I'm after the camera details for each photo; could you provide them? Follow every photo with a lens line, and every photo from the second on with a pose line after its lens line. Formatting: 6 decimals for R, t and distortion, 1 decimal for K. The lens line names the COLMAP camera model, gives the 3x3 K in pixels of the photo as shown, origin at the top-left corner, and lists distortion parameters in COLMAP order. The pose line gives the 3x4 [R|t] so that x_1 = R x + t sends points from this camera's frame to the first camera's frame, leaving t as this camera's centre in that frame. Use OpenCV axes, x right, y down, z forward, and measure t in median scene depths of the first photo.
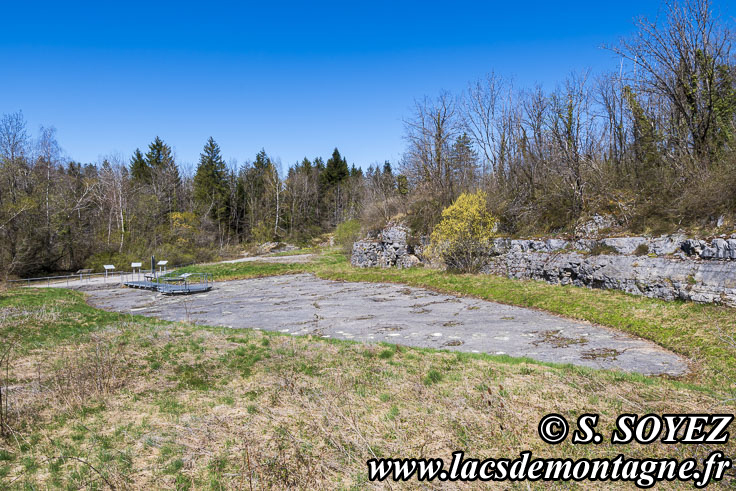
lens RADIAL K [[503.9, 0, 374.9], [0, 503.9, 248.3], [0, 0, 1]] dist [0.120538, -0.005386]
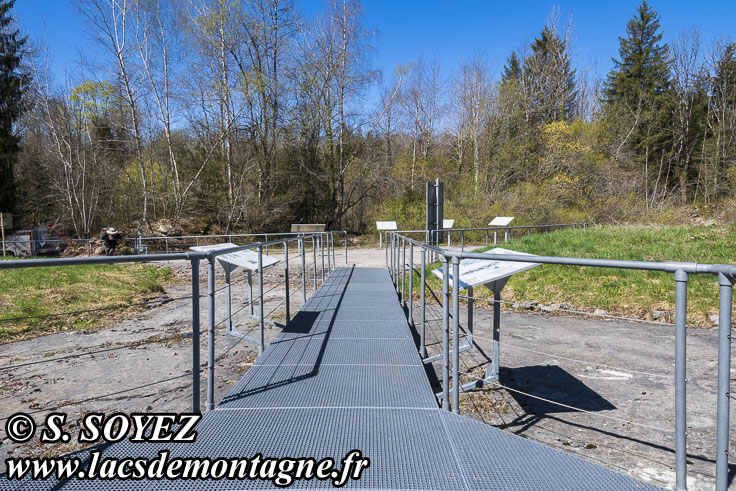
lens RADIAL K [[503.9, 0, 370.2], [0, 503.9, 245.4], [0, 0, 1]] dist [0.120538, -0.005386]
pose [[0.733227, 0.056917, -0.677598, -0.233861], [-0.038219, 0.998365, 0.042503, 0.034085], [0.678909, -0.005267, 0.734203, 0.671052]]
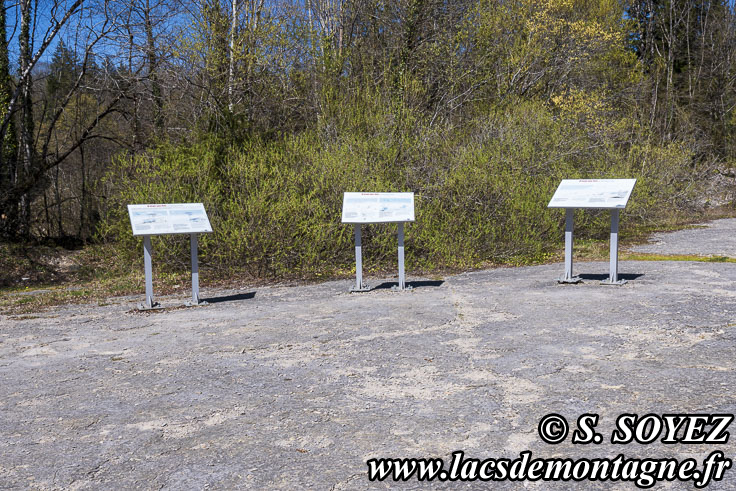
lens RADIAL K [[730.5, 0, 368.9], [0, 730.5, 245.7], [0, 0, 1]] dist [0.000491, 0.000000]
pose [[0.914084, 0.027765, -0.404574, -0.399716], [-0.014375, 0.999245, 0.036099, 0.034679], [0.405271, -0.027182, 0.913793, 0.854935]]
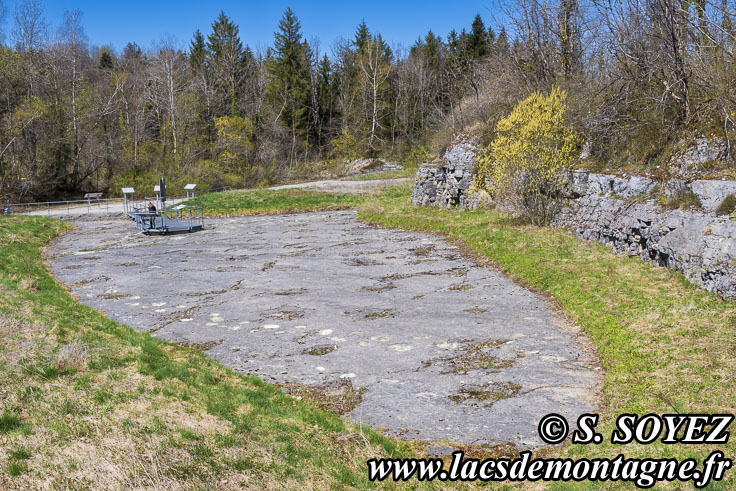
lens RADIAL K [[730.5, 0, 367.7], [0, 730.5, 248.2], [0, 0, 1]] dist [0.000491, 0.000000]
pose [[0.959700, 0.051932, -0.276185, 0.134771], [-0.019785, 0.992824, 0.117937, -0.013391], [0.280328, -0.107720, 0.953841, 0.049323]]
